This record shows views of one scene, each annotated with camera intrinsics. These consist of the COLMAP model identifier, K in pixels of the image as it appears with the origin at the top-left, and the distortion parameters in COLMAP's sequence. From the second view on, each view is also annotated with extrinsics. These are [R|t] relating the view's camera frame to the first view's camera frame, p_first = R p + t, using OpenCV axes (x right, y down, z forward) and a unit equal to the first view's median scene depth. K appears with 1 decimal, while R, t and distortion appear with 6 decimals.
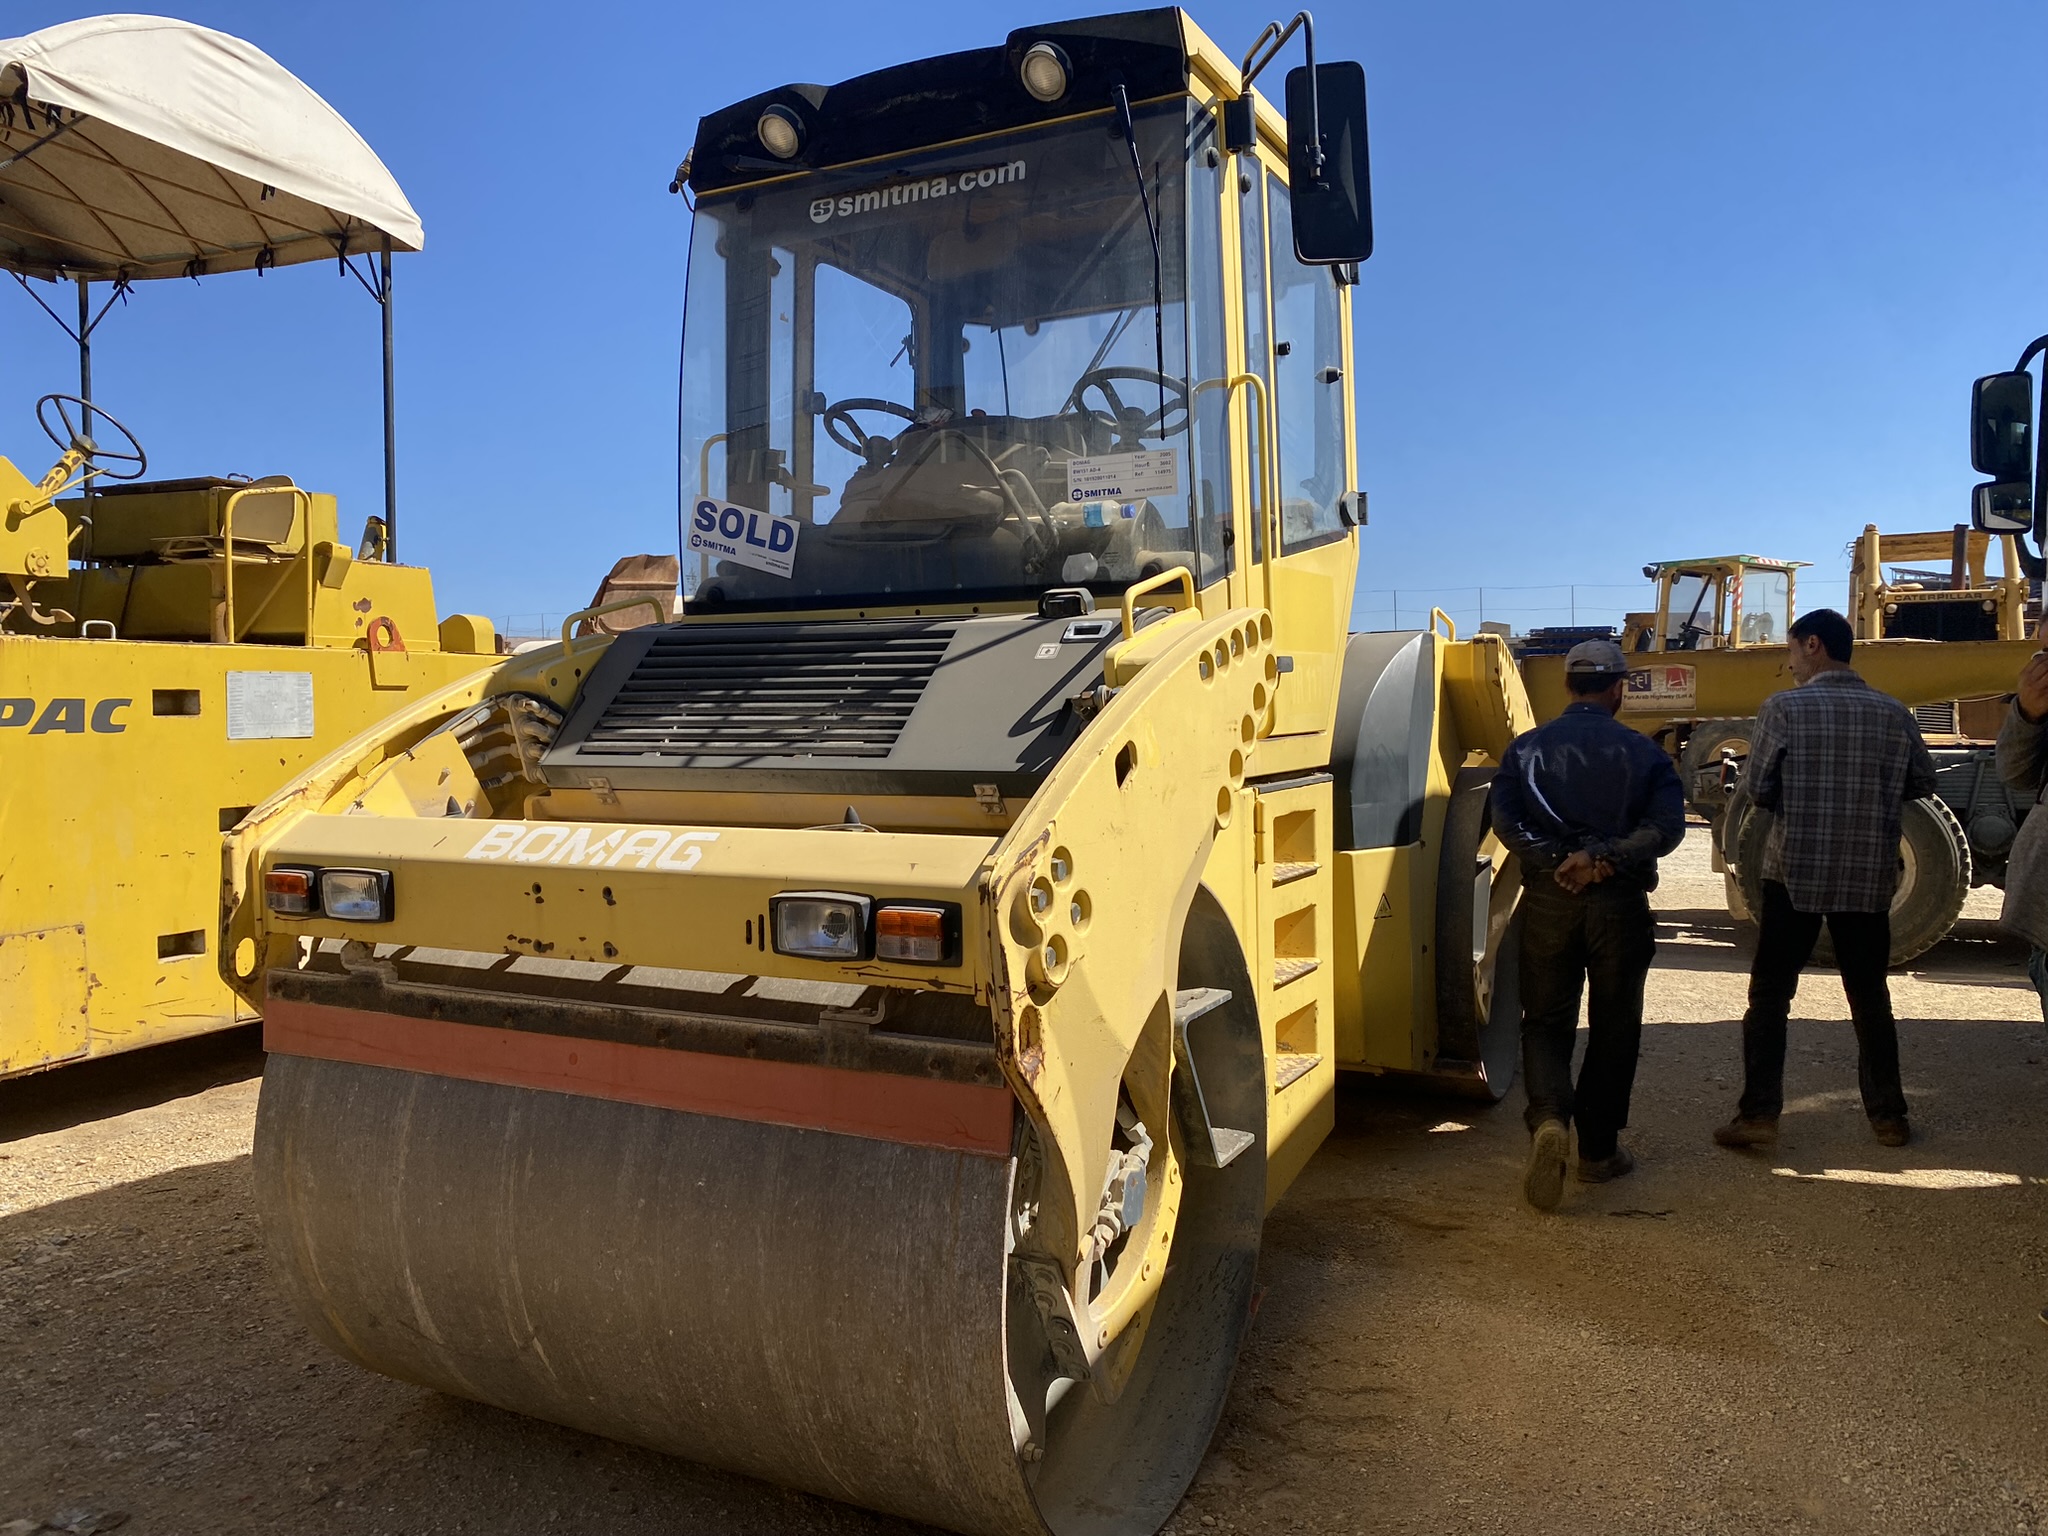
lens RADIAL K [[1557.0, 0, 1024.0], [0, 1557.0, 768.0], [0, 0, 1]] dist [0.065295, -0.079763]
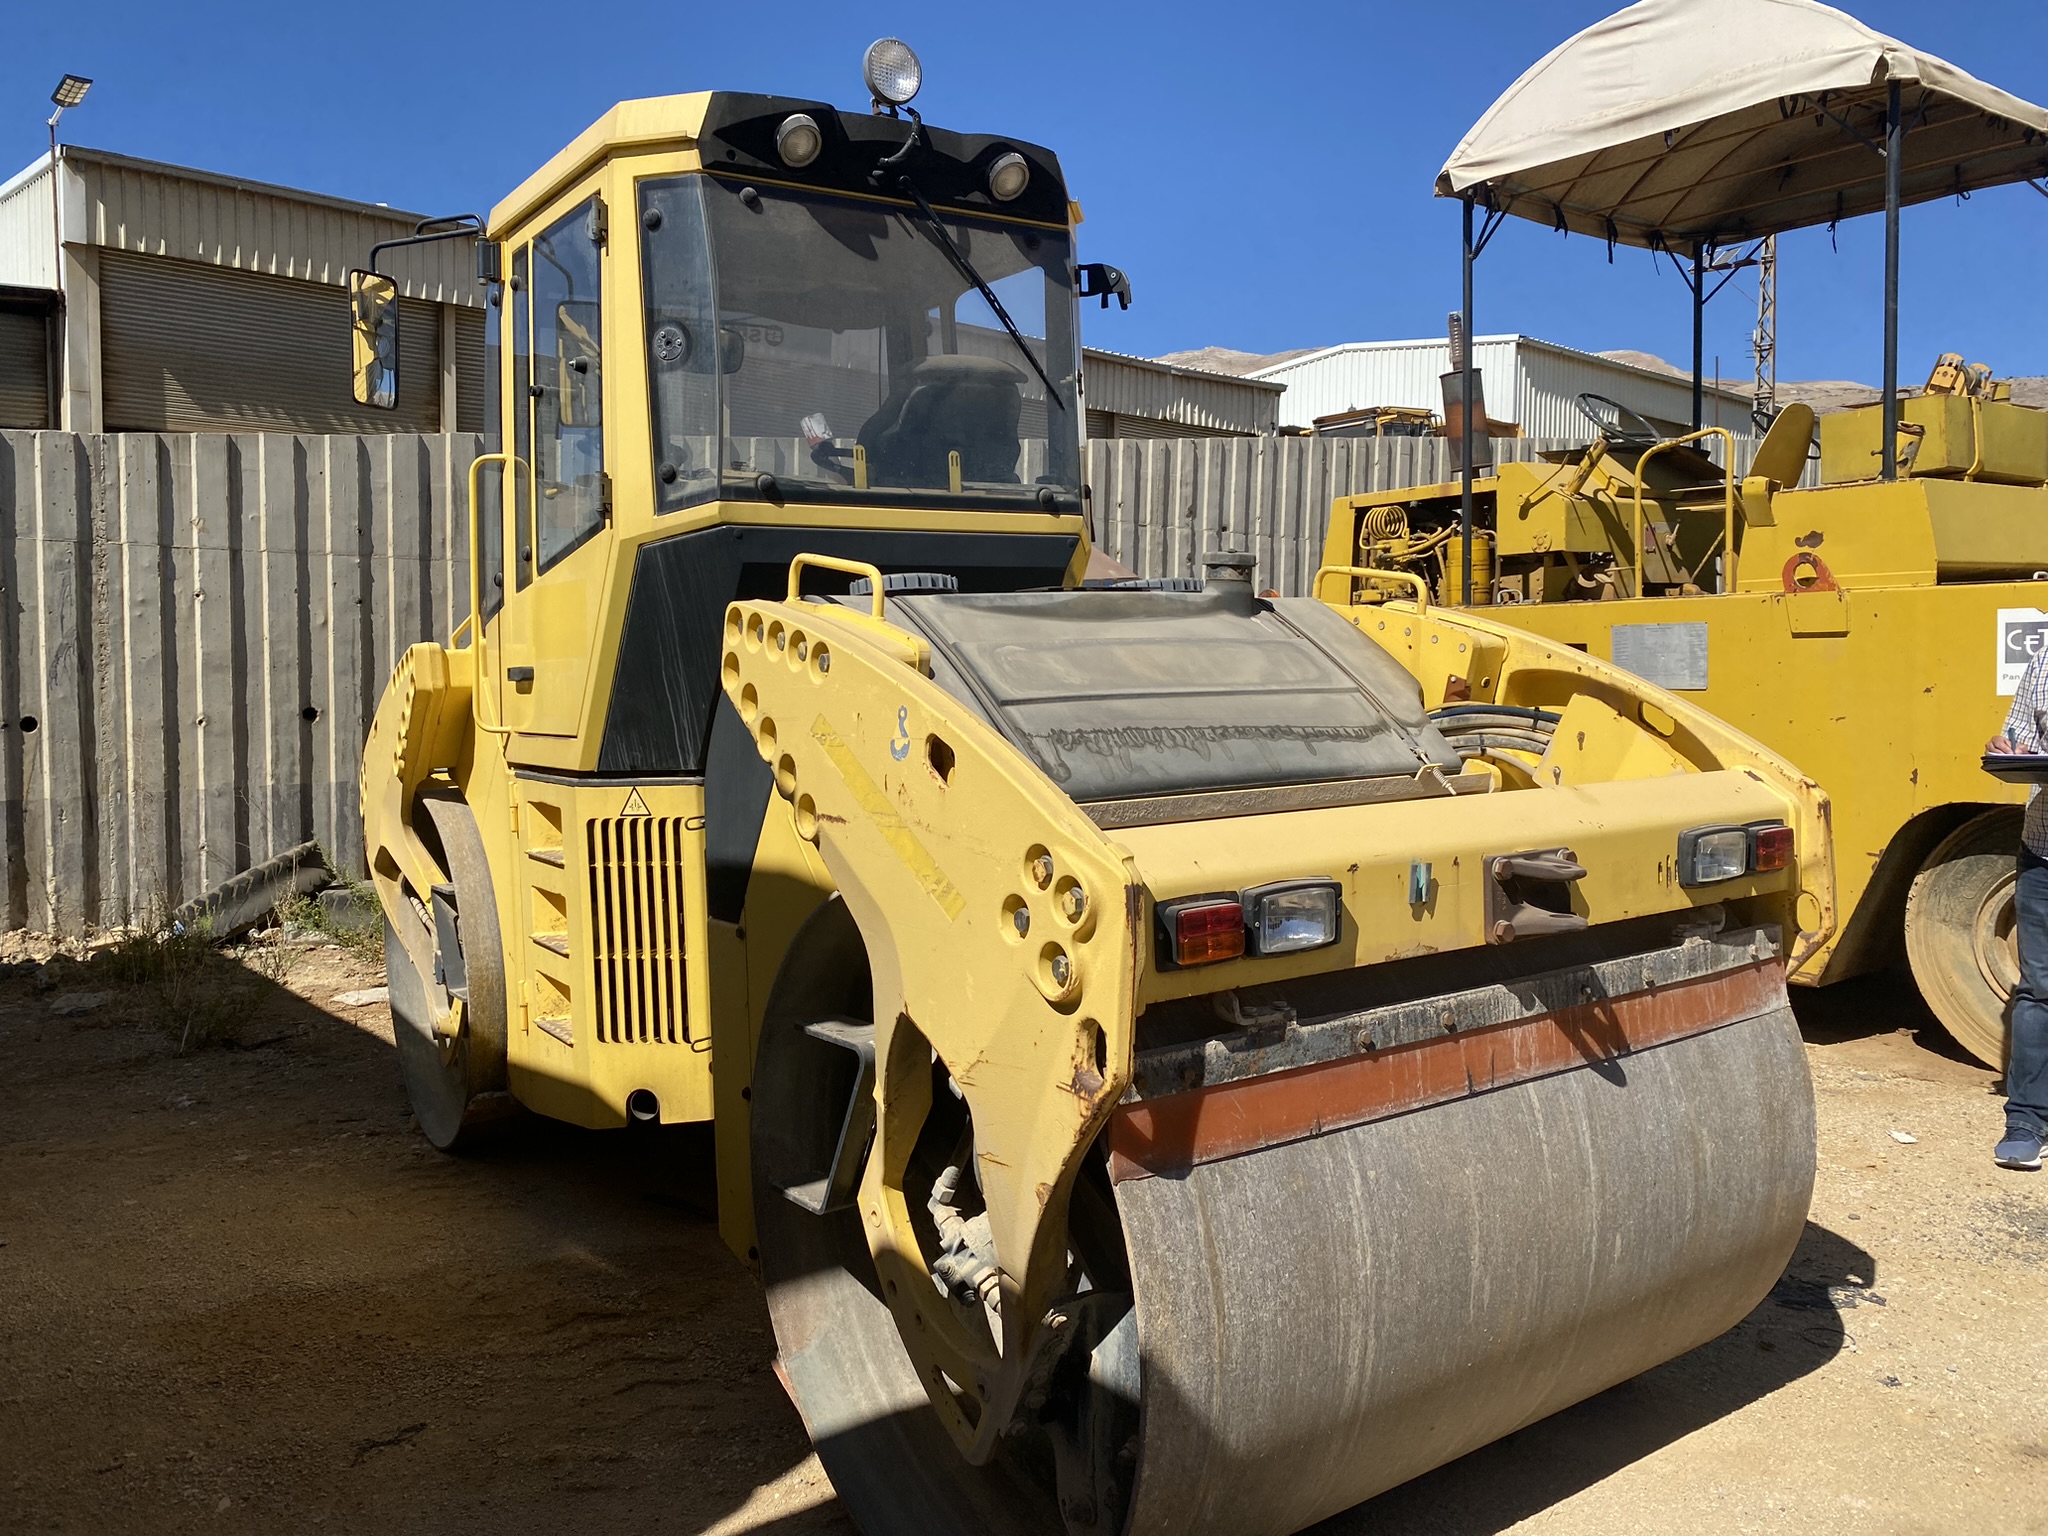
lens RADIAL K [[1557.0, 0, 1024.0], [0, 1557.0, 768.0], [0, 0, 1]] dist [0.065295, -0.079763]
pose [[-0.469251, 0.087069, -0.878762, 1.032456], [-0.008526, 0.994634, 0.103103, -0.117337], [0.883023, 0.055873, -0.465991, 1.885346]]
